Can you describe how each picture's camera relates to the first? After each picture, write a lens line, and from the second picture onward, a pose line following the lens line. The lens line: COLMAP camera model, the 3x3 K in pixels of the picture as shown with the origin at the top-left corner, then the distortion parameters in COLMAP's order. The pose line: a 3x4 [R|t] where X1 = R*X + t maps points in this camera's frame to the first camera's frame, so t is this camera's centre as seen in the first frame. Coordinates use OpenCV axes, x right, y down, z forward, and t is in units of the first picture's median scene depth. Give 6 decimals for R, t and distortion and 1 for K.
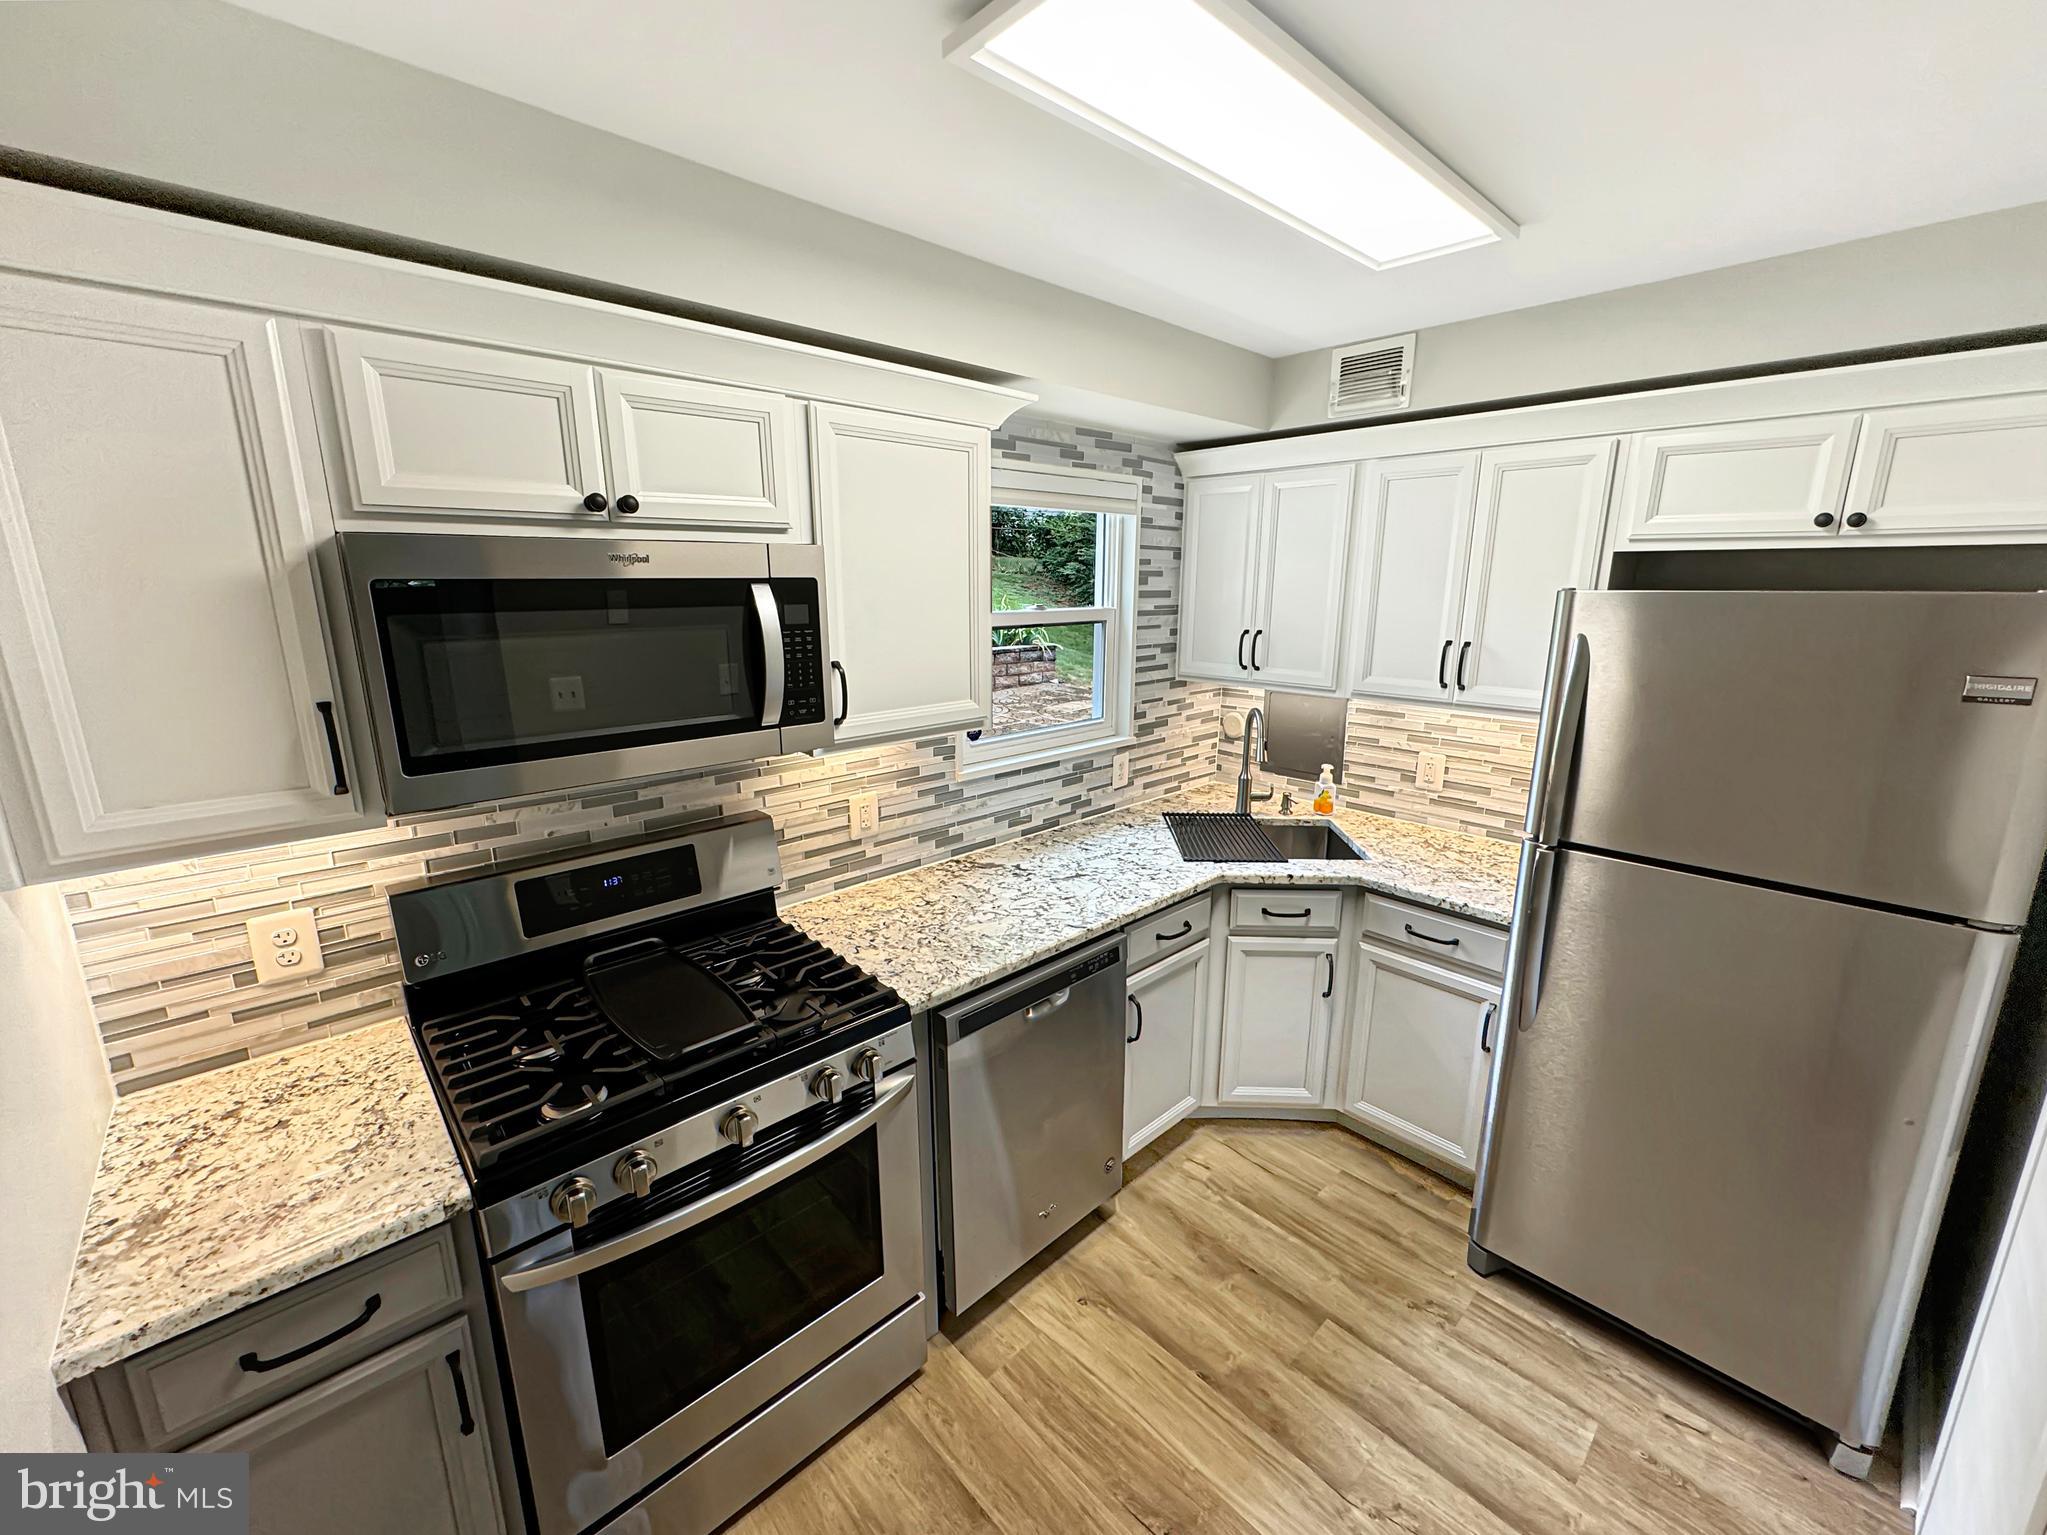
lens RADIAL K [[832.8, 0, 1023.5], [0, 832.8, 767.5], [0, 0, 1]] dist [-0.000709, 0.000138]
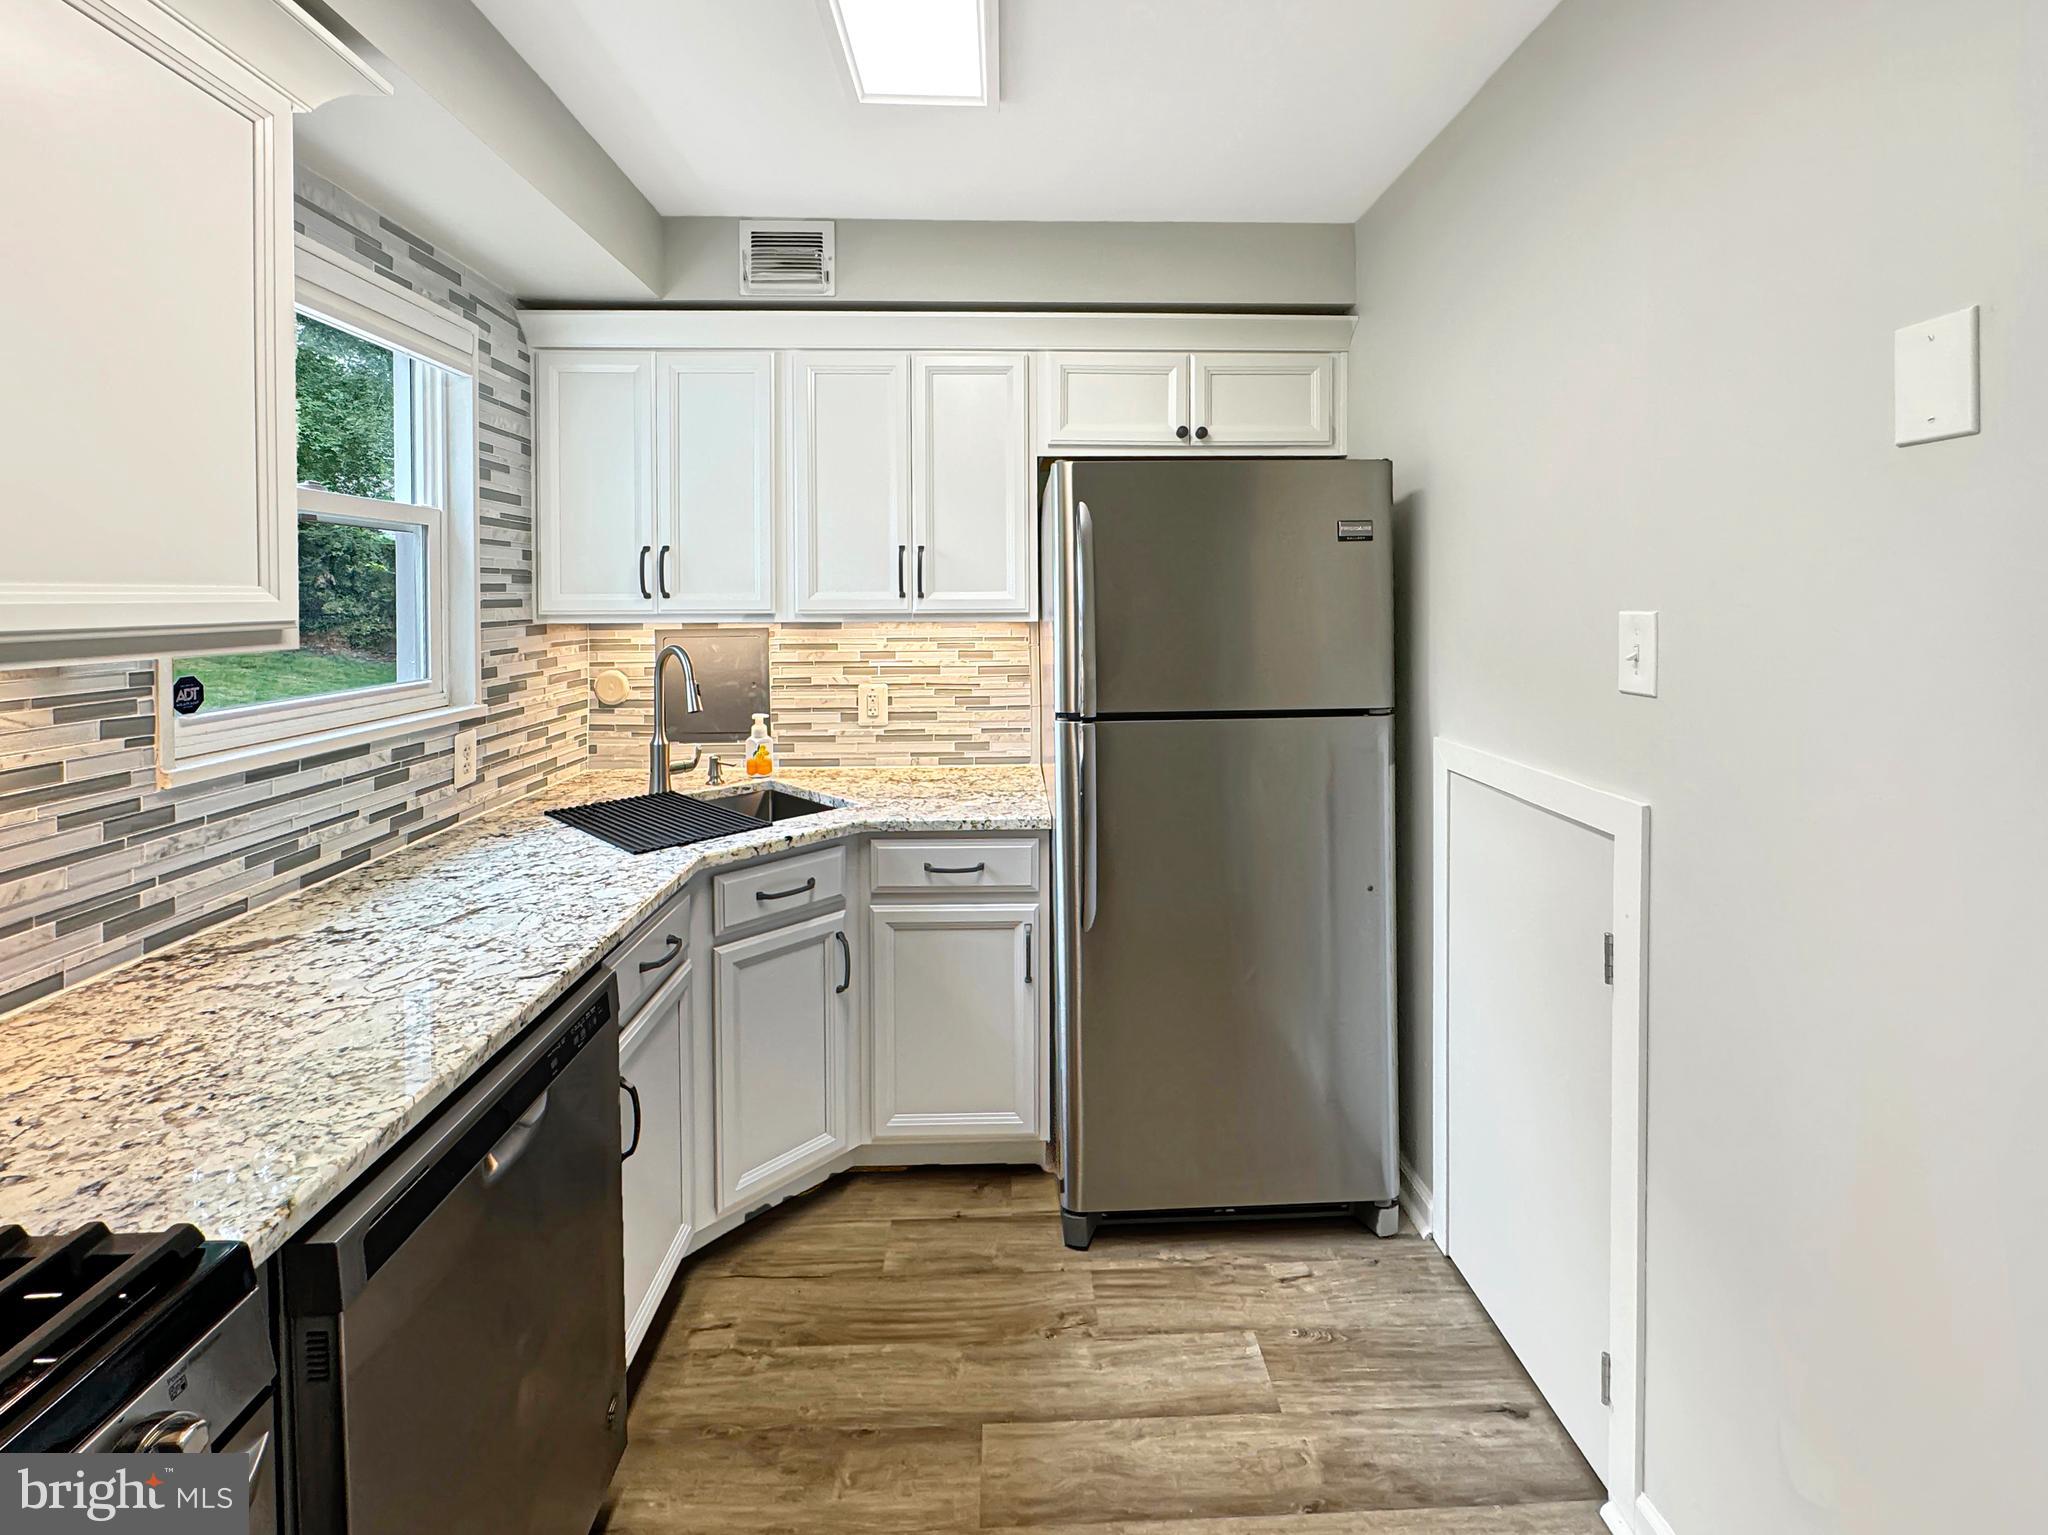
lens RADIAL K [[904.5, 0, 1040.8], [0, 904.5, 611.9], [0, 0, 1]] dist [-0.000164, 0.000373]
pose [[0.657953, -0.016441, 0.752880, -0.146634], [0.172722, 0.976404, -0.129623, 0.077527], [-0.732984, 0.215325, 0.645267, 0.264651]]
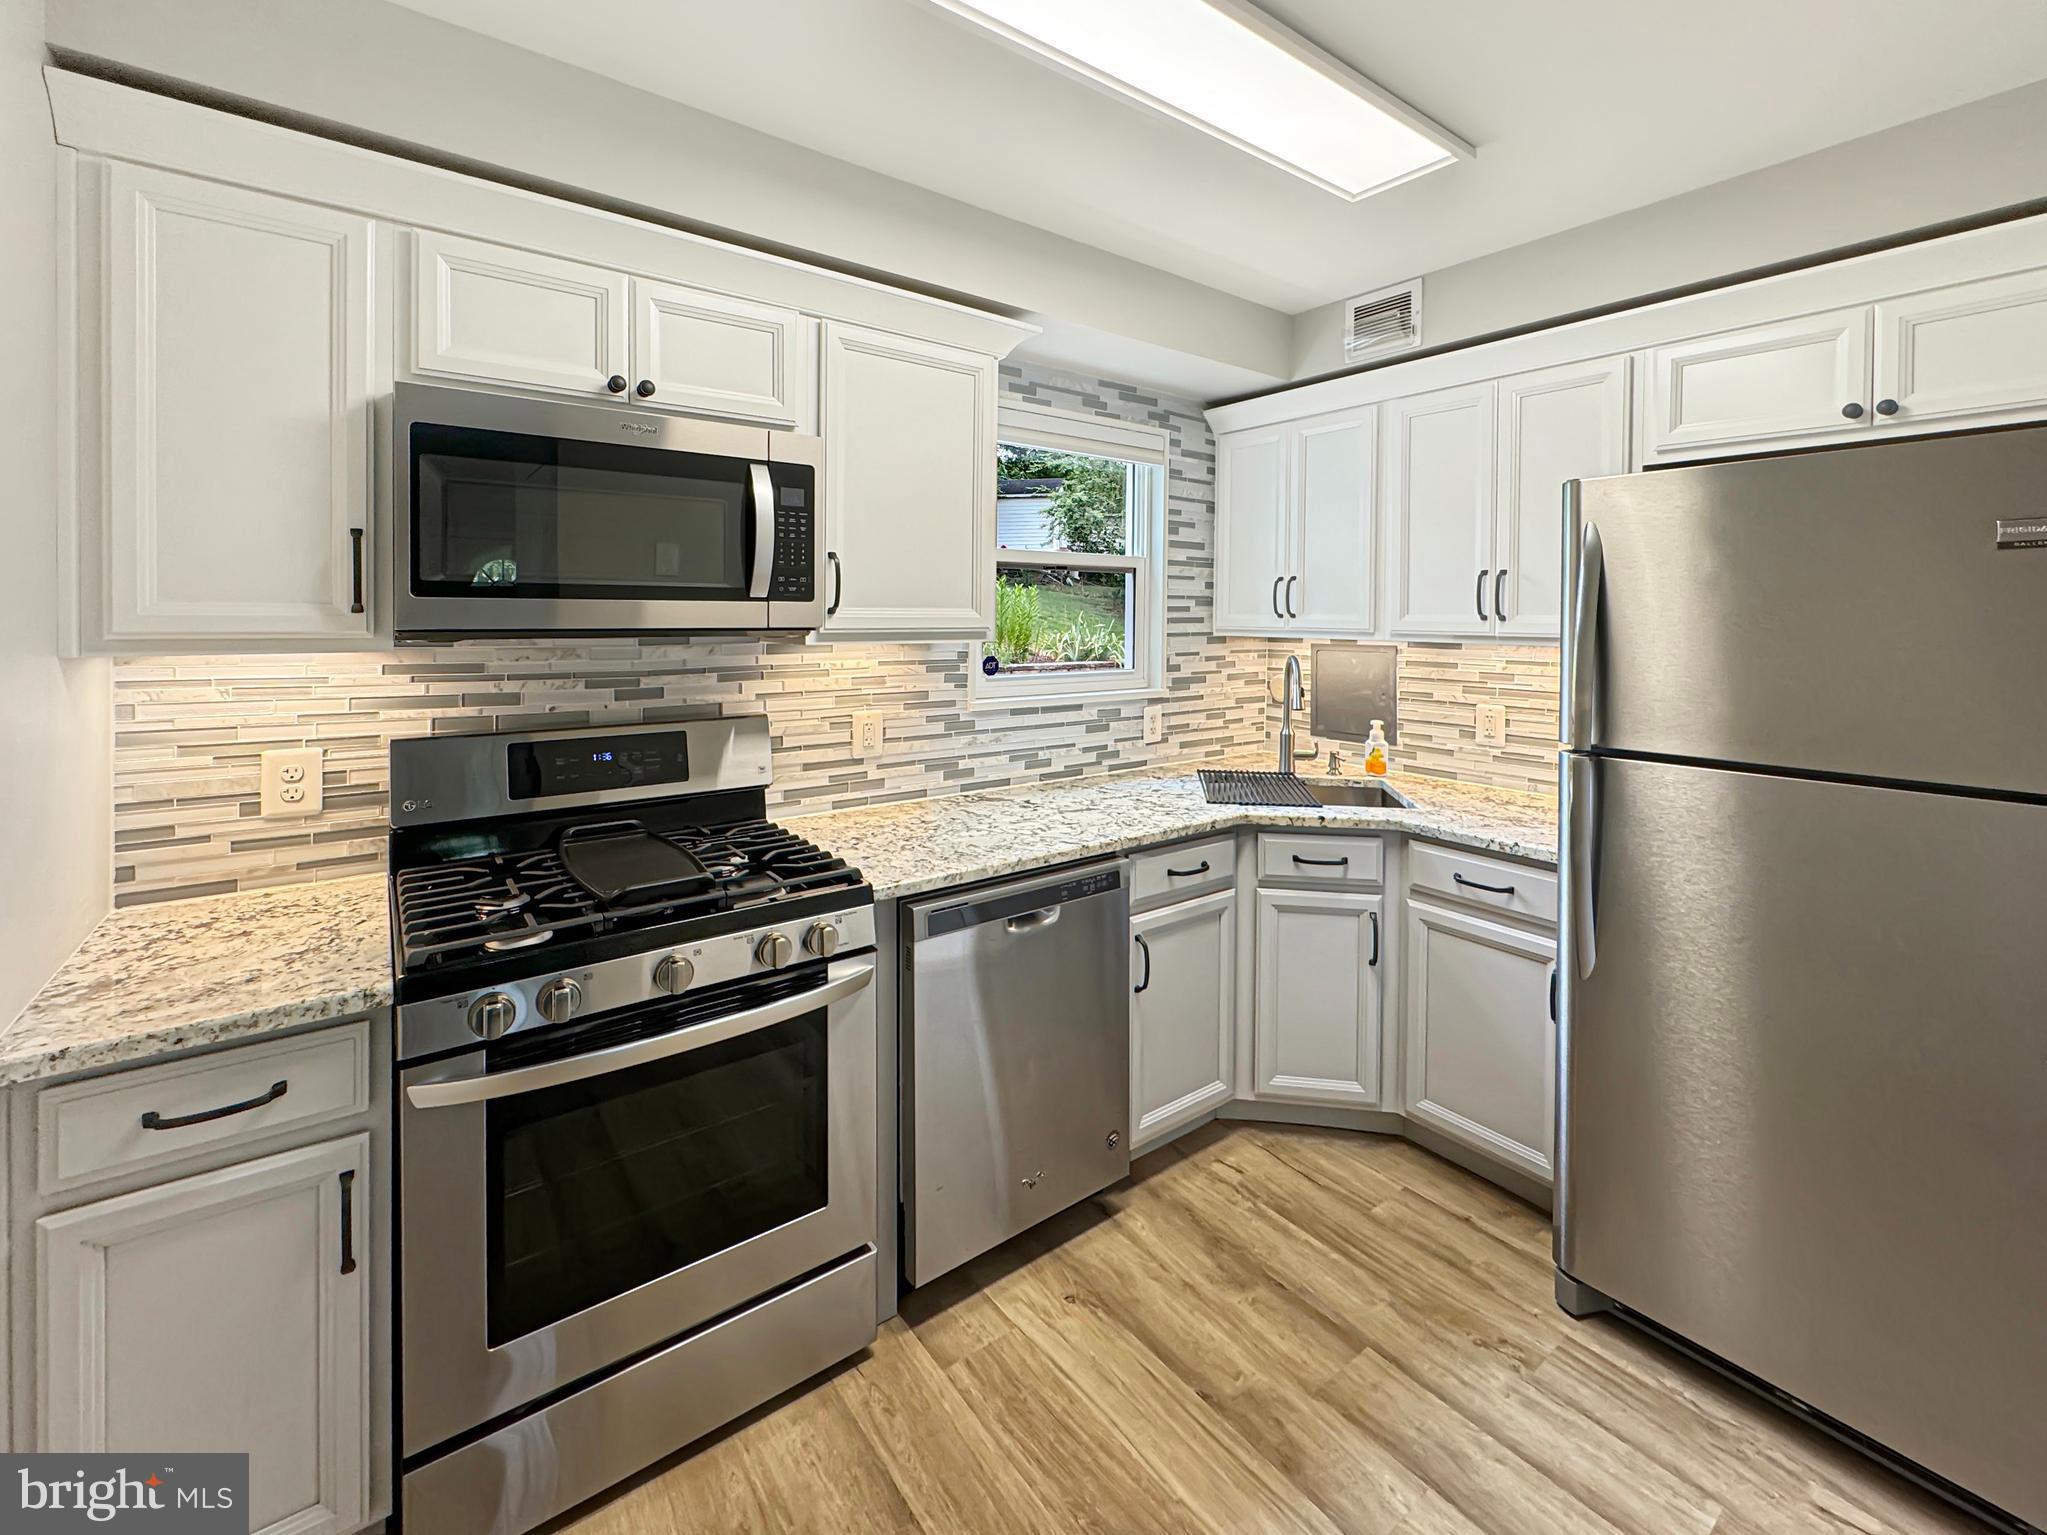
lens RADIAL K [[882.1, 0, 1017.6], [0, 882.1, 619.6], [0, 0, 1]] dist [-0.000384, 0.000255]
pose [[0.993599, 0.007901, -0.112687, 0.098350], [-0.032073, 0.976229, -0.214354, 0.139103], [0.108315, 0.216597, 0.970234, -0.022172]]
